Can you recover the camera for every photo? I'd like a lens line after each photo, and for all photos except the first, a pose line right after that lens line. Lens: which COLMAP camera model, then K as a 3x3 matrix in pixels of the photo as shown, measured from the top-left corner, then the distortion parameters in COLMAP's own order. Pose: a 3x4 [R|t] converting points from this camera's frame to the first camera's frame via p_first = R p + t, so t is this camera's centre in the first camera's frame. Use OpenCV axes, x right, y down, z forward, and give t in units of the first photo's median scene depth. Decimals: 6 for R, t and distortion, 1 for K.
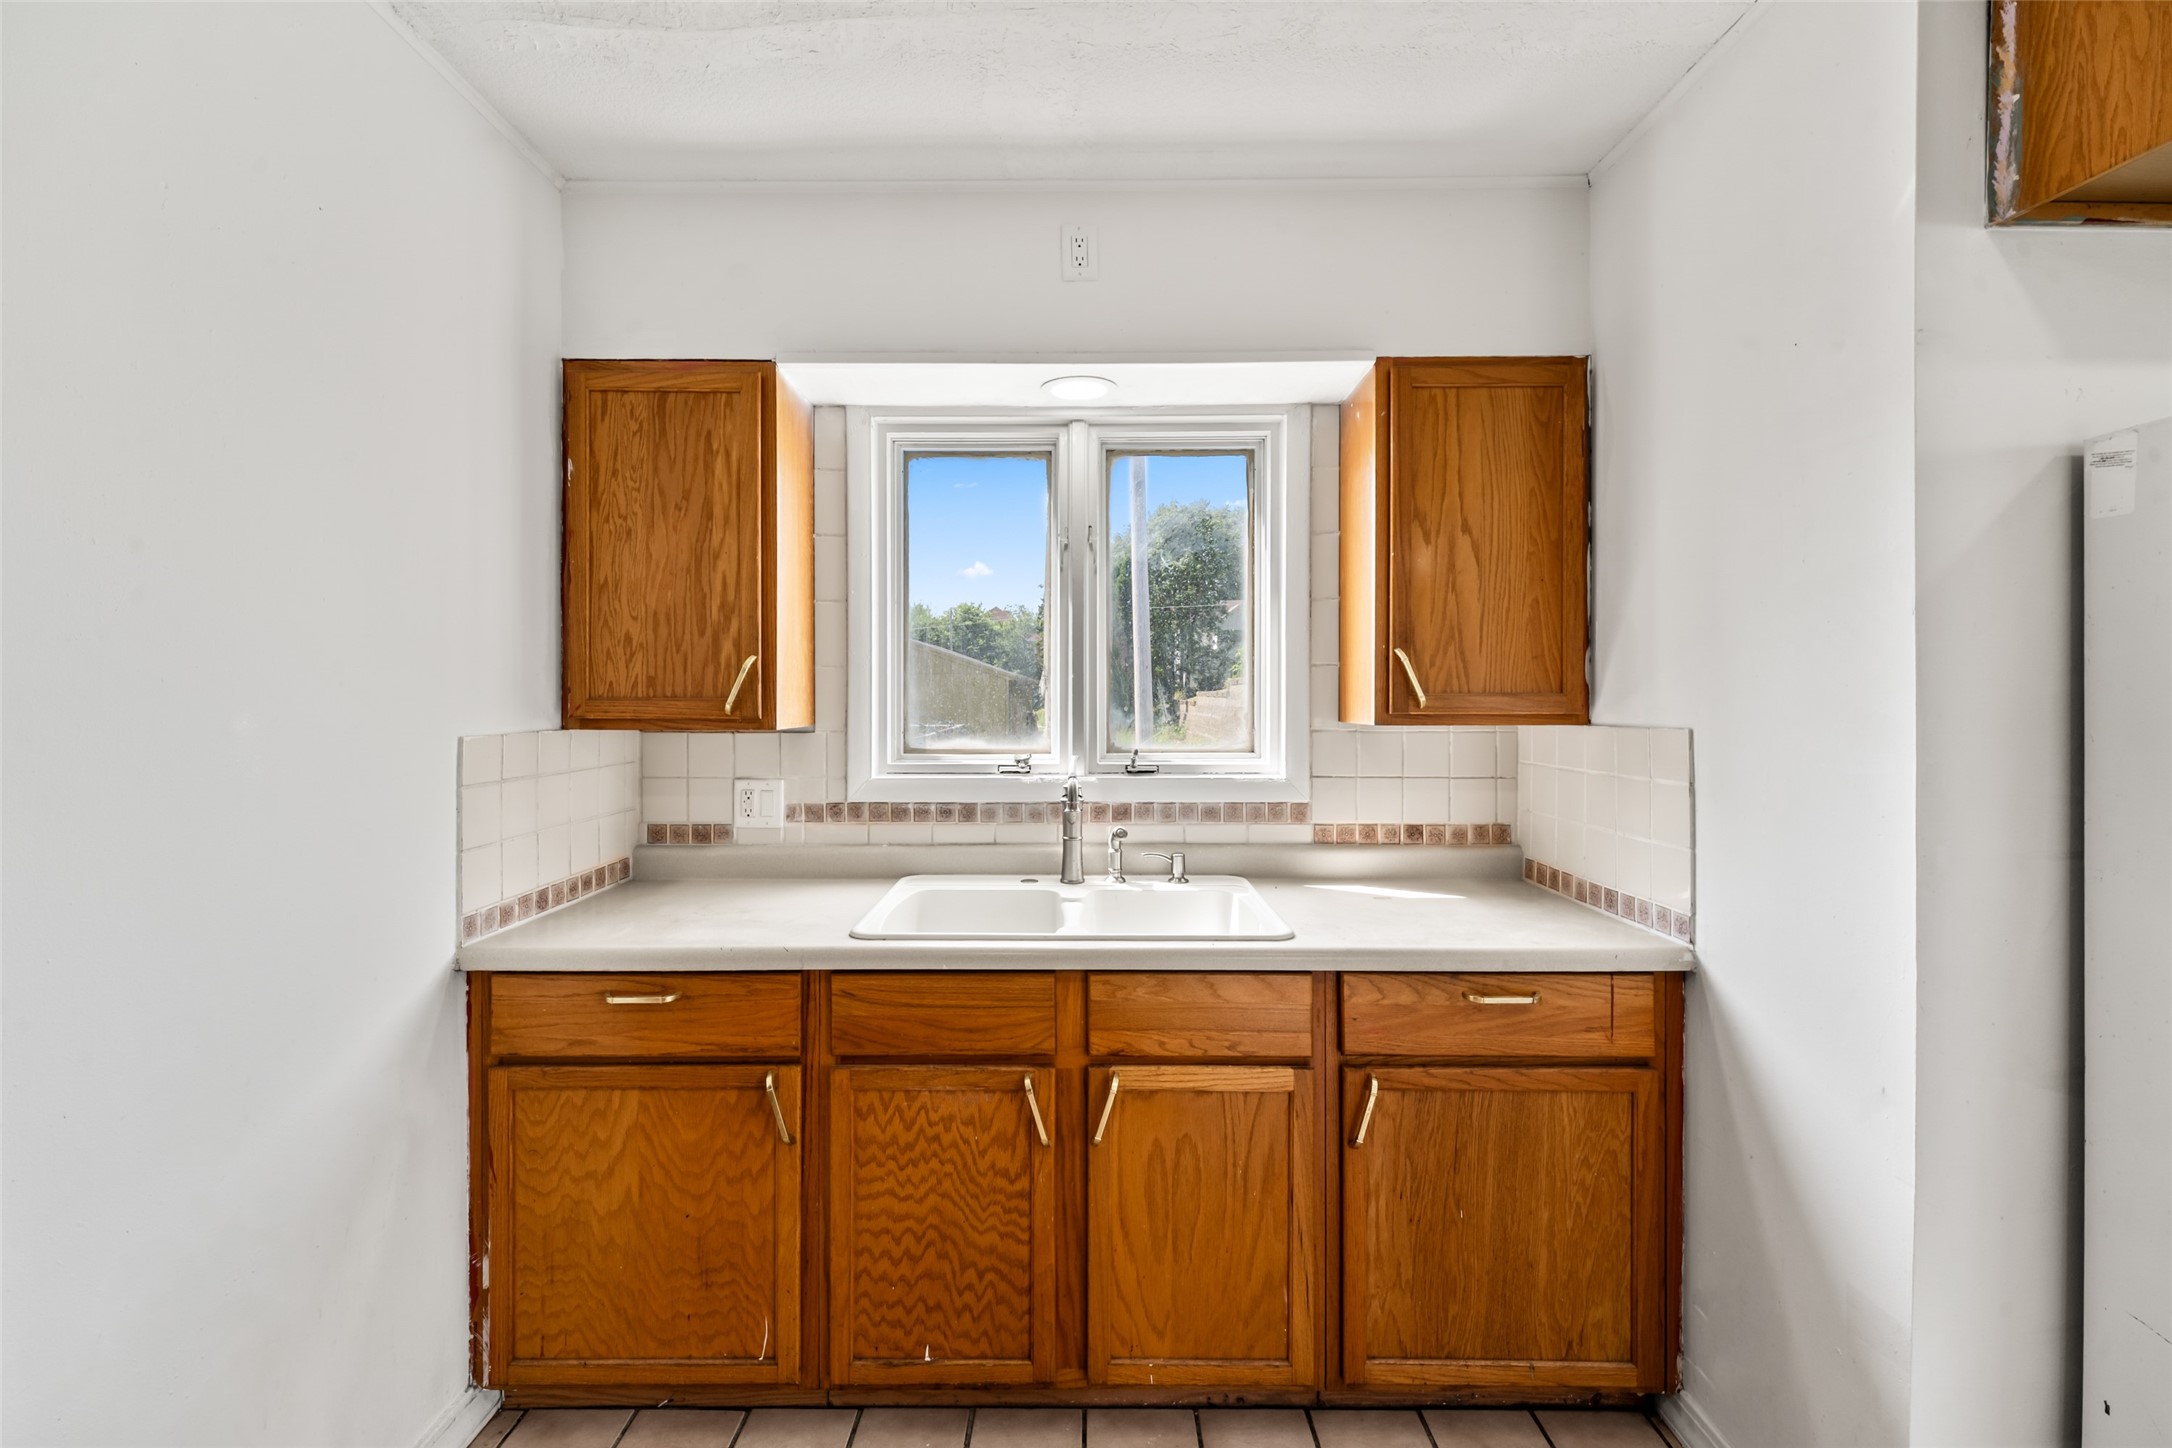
lens RADIAL K [[908.7, 0, 1069.1], [0, 908.7, 700.0], [0, 0, 1]] dist [0.005187, -0.003383]
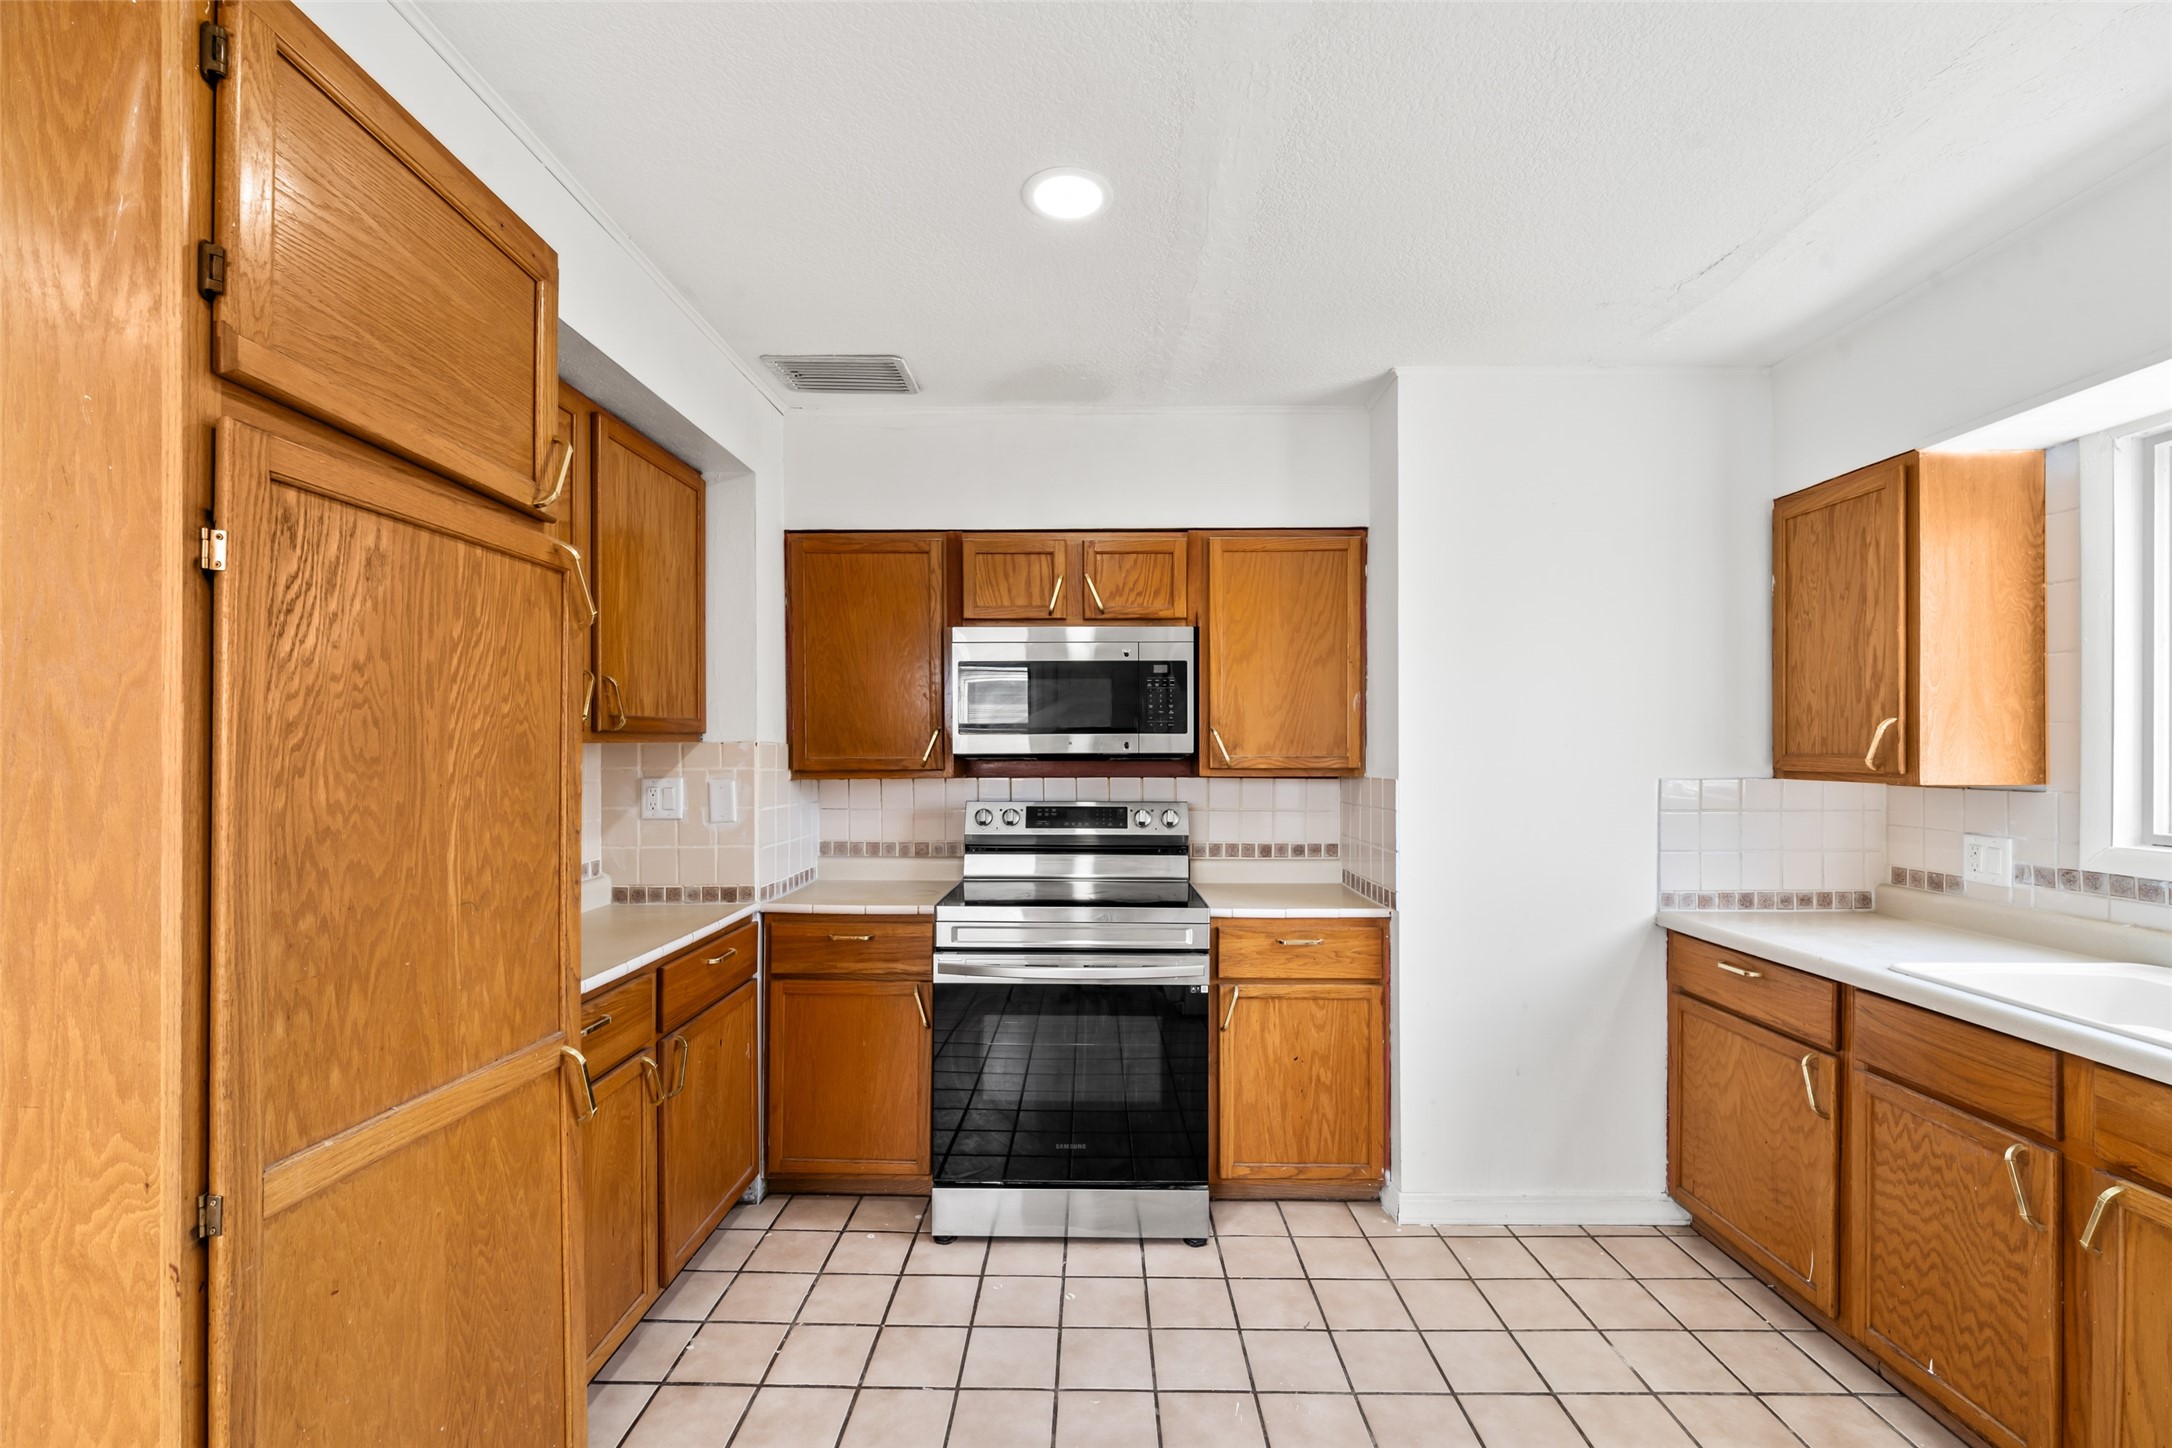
lens RADIAL K [[908.7, 0, 1089.6], [0, 908.7, 755.2], [0, 0, 1]] dist [0.005187, -0.003383]
pose [[-0.006467, 0.005947, -0.999961, 0.901860], [-0.003451, 0.999976, 0.005969, -0.006776], [0.999973, 0.003490, -0.006446, 0.010858]]
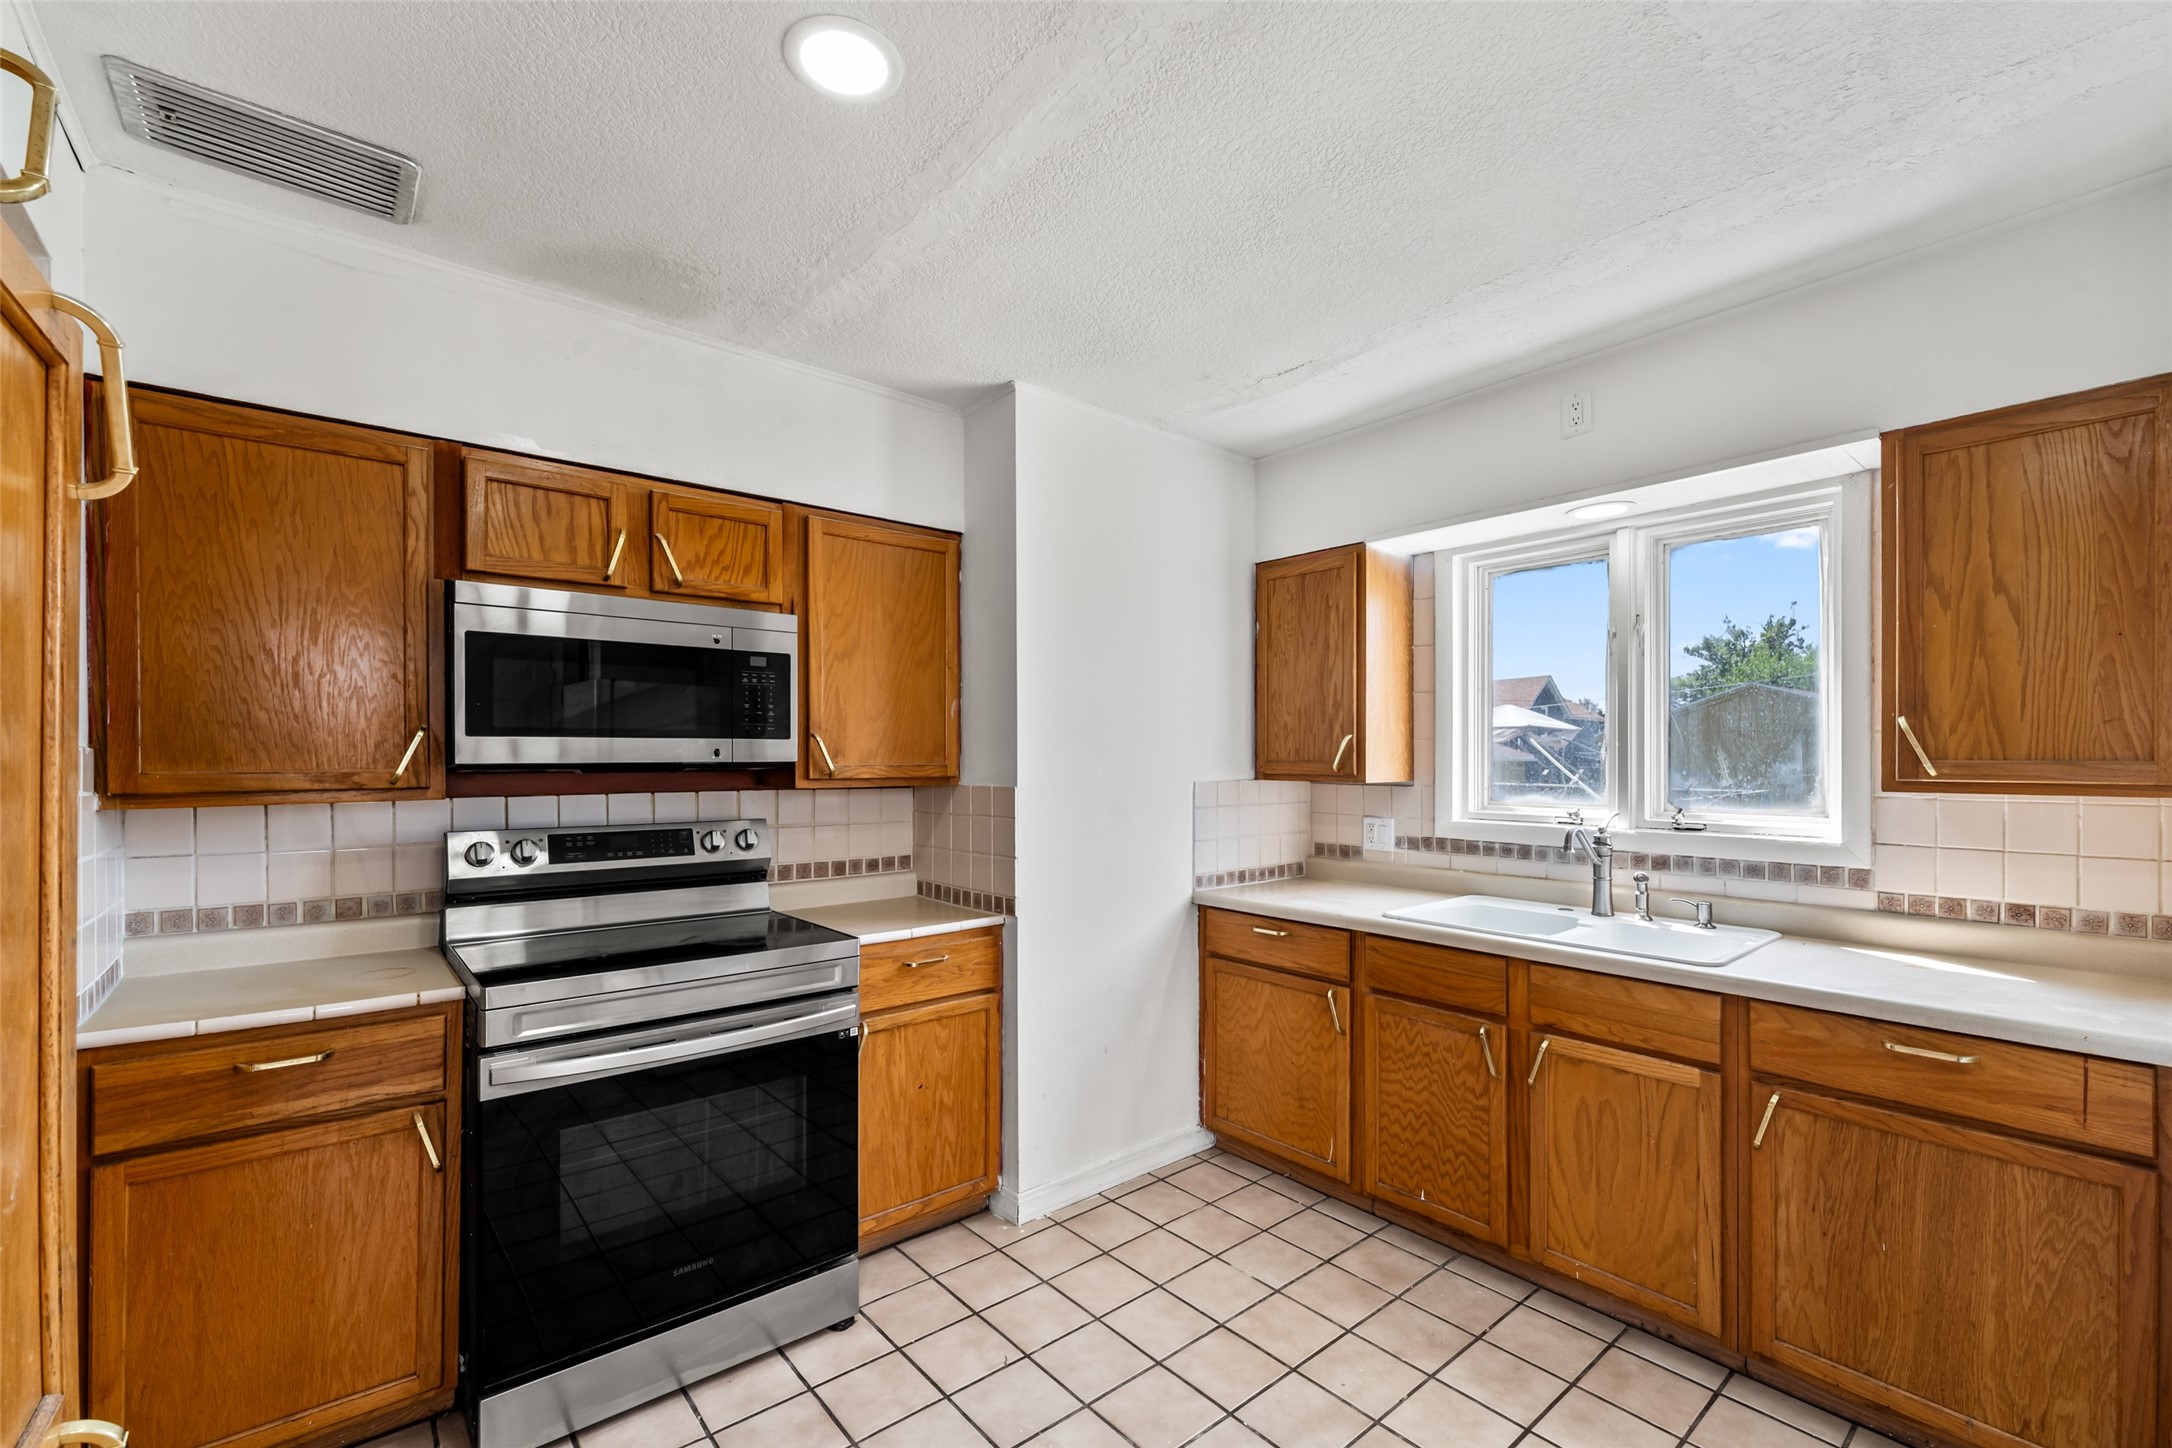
lens RADIAL K [[908.7, 0, 1085.3], [0, 908.7, 759.4], [0, 0, 1]] dist [0.005187, -0.003383]
pose [[0.646927, 0.003016, -0.762546, 0.622081], [-0.002888, 0.999995, 0.001506, -0.008714], [0.762547, 0.001228, 0.646932, -0.402080]]
